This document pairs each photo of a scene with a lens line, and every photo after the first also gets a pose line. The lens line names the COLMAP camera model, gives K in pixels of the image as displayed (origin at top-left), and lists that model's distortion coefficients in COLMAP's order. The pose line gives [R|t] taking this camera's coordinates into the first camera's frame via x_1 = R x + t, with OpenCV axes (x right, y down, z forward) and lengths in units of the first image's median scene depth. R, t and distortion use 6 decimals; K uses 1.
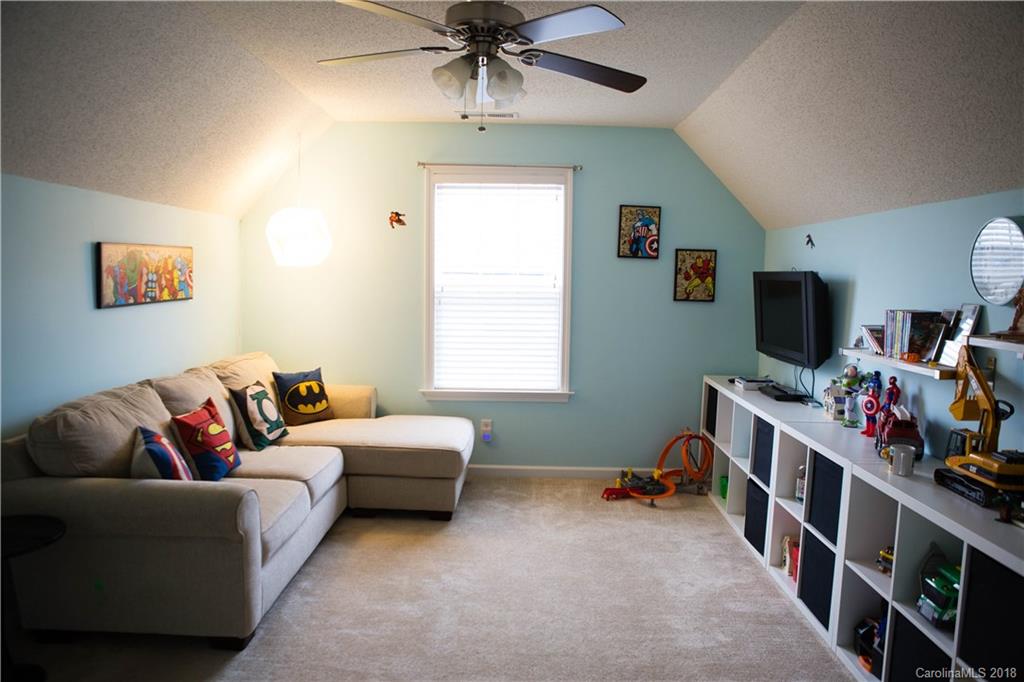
lens RADIAL K [[716.2, 0, 512.0], [0, 716.2, 341.0], [0, 0, 1]] dist [-0.100676, 0.078335]
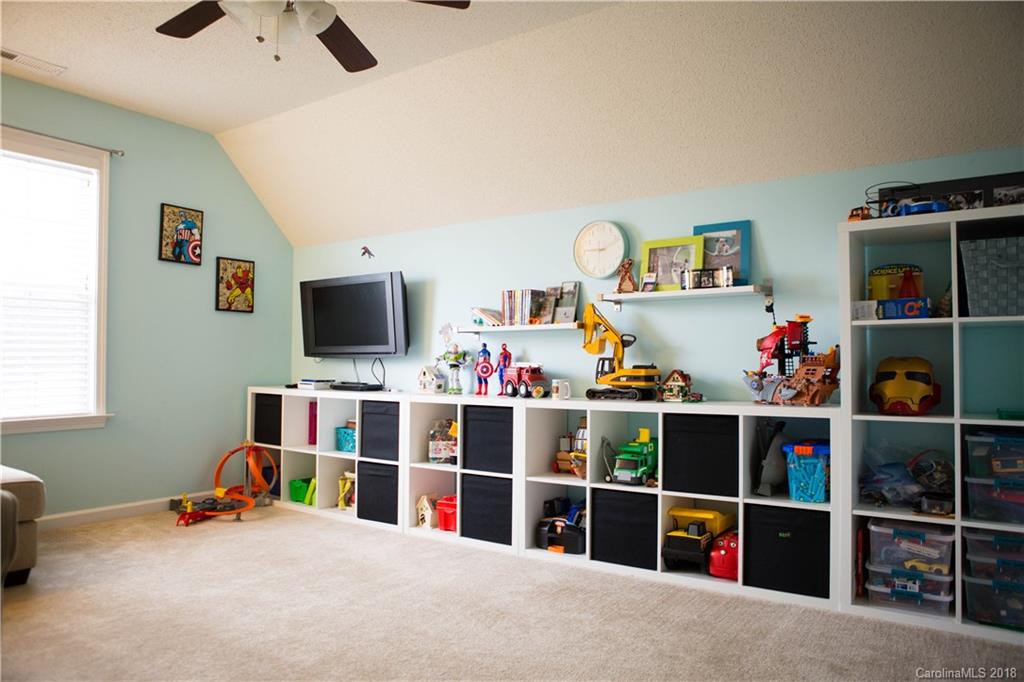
lens RADIAL K [[716.2, 0, 512.0], [0, 716.2, 341.0], [0, 0, 1]] dist [-0.100676, 0.078335]
pose [[0.559147, 0.009699, 0.829012, -0.338531], [0.086341, 0.993813, -0.069862, 0.085728], [-0.824560, 0.110641, 0.554850, 0.152218]]
